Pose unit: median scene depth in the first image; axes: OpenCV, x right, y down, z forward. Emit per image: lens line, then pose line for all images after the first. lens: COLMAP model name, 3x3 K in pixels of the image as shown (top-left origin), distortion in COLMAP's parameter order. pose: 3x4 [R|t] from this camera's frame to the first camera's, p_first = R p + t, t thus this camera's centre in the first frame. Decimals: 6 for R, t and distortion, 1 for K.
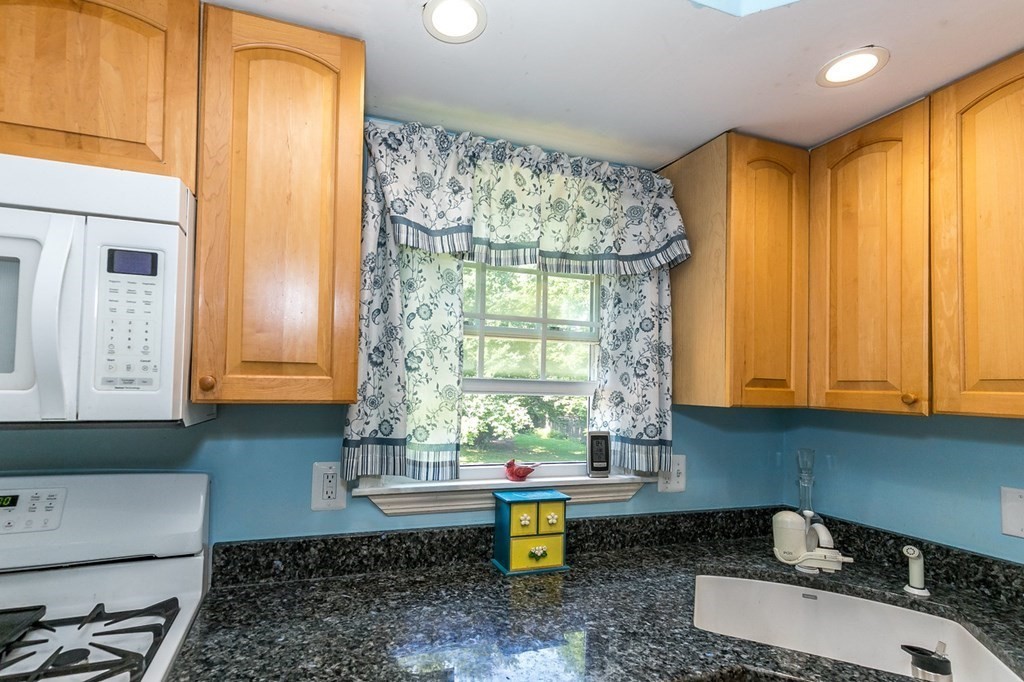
lens RADIAL K [[478.3, 0, 458.5], [0, 478.3, 371.2], [0, 0, 1]] dist [0.001144, -0.001273]
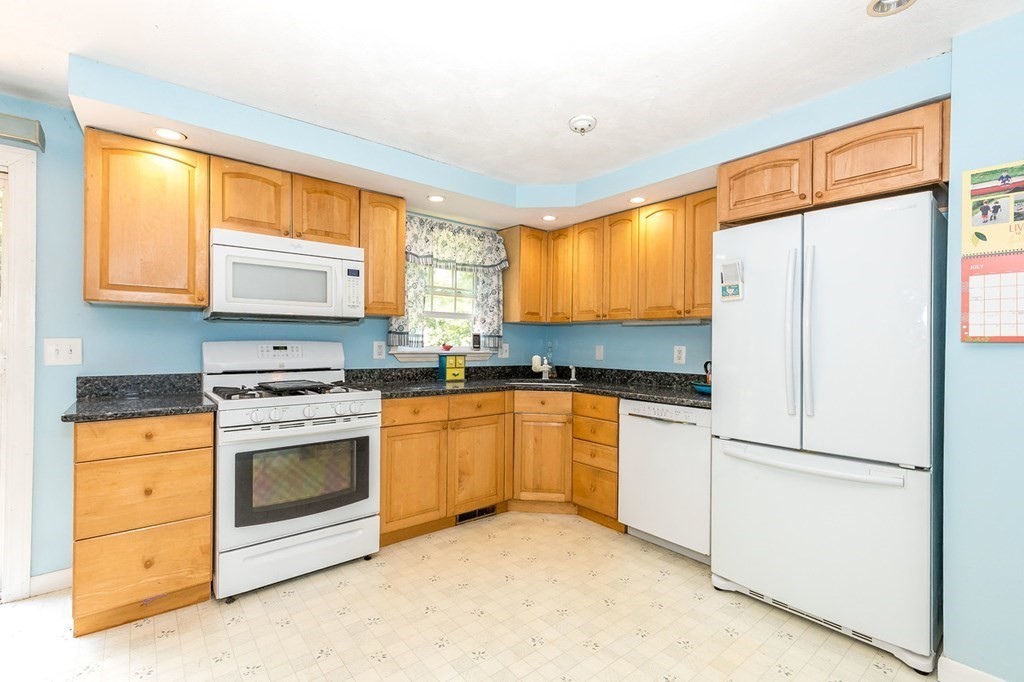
lens RADIAL K [[478.3, 0, 508.1], [0, 478.3, 338.6], [0, 0, 1]] dist [0.001144, -0.001273]
pose [[0.932721, -0.006813, 0.360534, -0.519238], [-0.003205, 0.999625, 0.027182, 0.094283], [-0.360585, -0.026509, 0.932350, -1.597891]]
